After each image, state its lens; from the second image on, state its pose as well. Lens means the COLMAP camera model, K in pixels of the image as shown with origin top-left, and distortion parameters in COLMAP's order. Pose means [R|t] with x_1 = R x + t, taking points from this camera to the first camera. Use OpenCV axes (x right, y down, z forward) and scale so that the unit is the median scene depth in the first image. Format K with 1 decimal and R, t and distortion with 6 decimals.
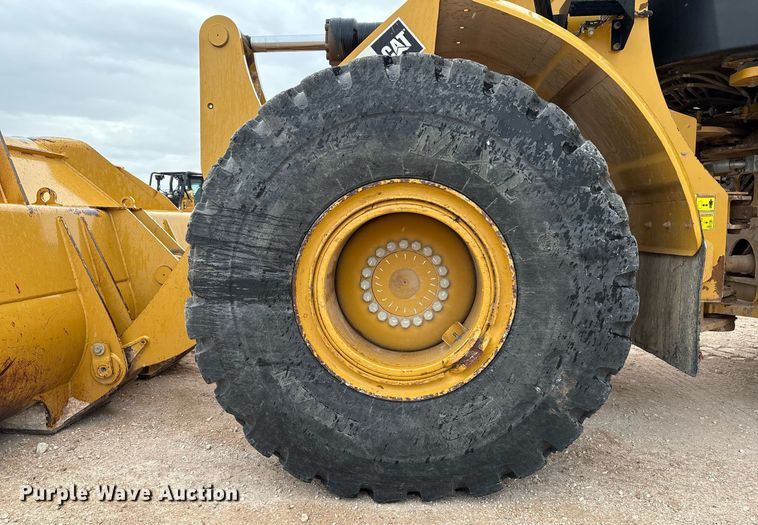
lens RADIAL K [[542.1, 0, 380.2], [0, 542.1, 269.5], [0, 0, 1]] dist [0.024797, -0.002289]
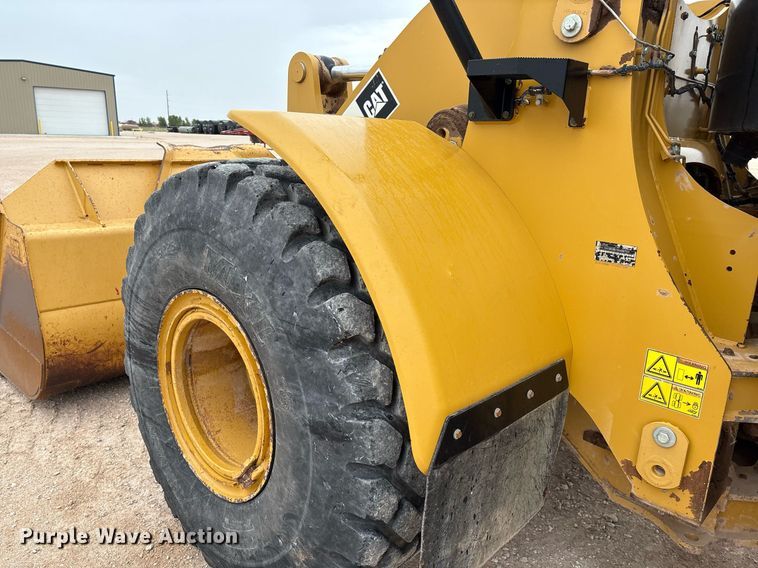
lens RADIAL K [[552.4, 0, 397.3], [0, 552.4, 273.6], [0, 0, 1]] dist [0.059180, -0.072442]
pose [[0.785941, 0.188971, -0.588716, 0.897592], [-0.108375, 0.979513, 0.169732, -0.402312], [0.608729, -0.069597, 0.790320, 0.386373]]
